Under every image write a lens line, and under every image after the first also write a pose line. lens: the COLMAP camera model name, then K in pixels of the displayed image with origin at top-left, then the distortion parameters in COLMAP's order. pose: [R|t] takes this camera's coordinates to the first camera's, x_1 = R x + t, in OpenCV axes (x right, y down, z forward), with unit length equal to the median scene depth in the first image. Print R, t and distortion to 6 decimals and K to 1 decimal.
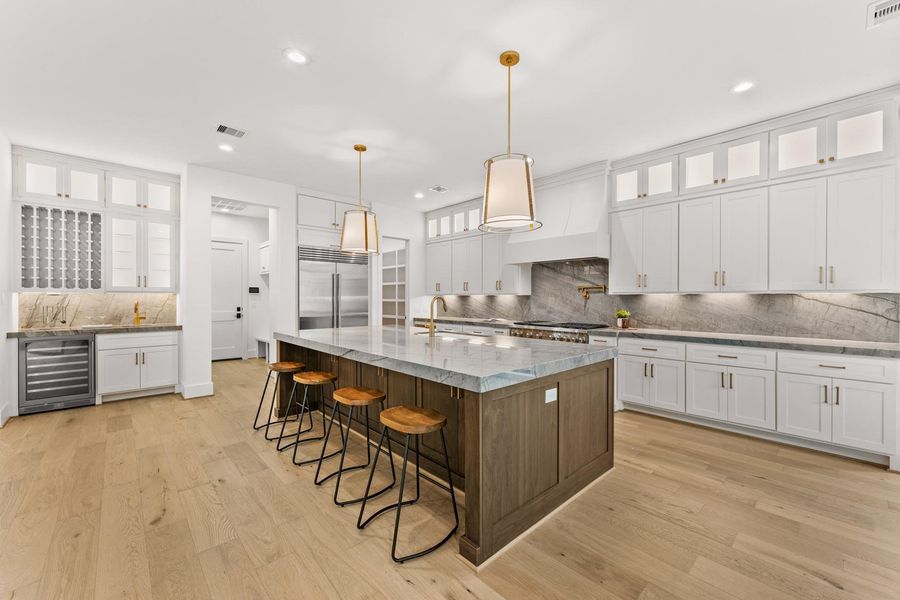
lens RADIAL K [[362.4, 0, 449.3], [0, 362.4, 298.7], [0, 0, 1]] dist [0.000145, -0.000110]
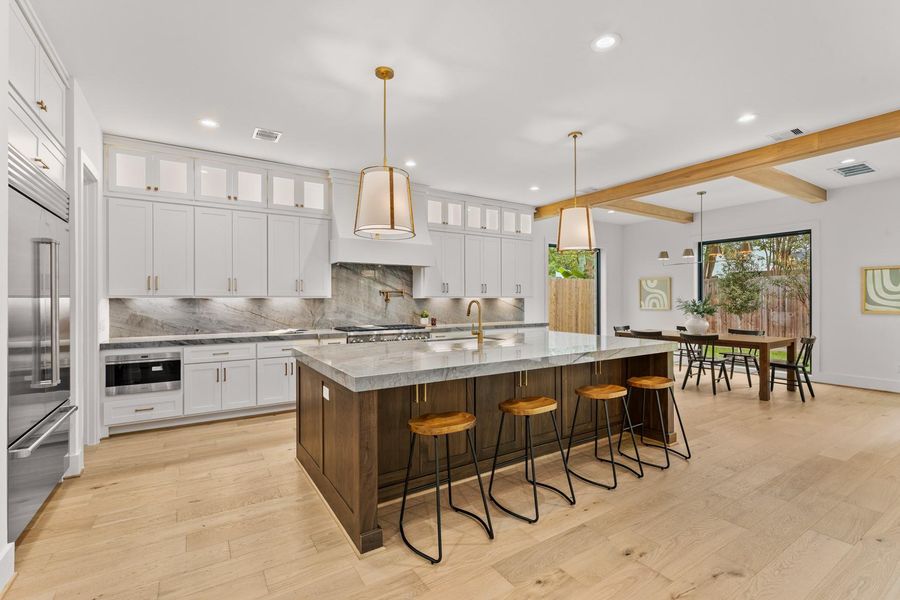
lens RADIAL K [[405.3, 0, 447.1], [0, 405.3, 300.4], [0, 0, 1]] dist [-0.000114, -0.000060]
pose [[0.176514, -0.003094, 0.984293, -0.817823], [0.003868, 0.999990, 0.002449, -0.006771], [-0.984290, 0.003375, 0.176524, 0.661153]]
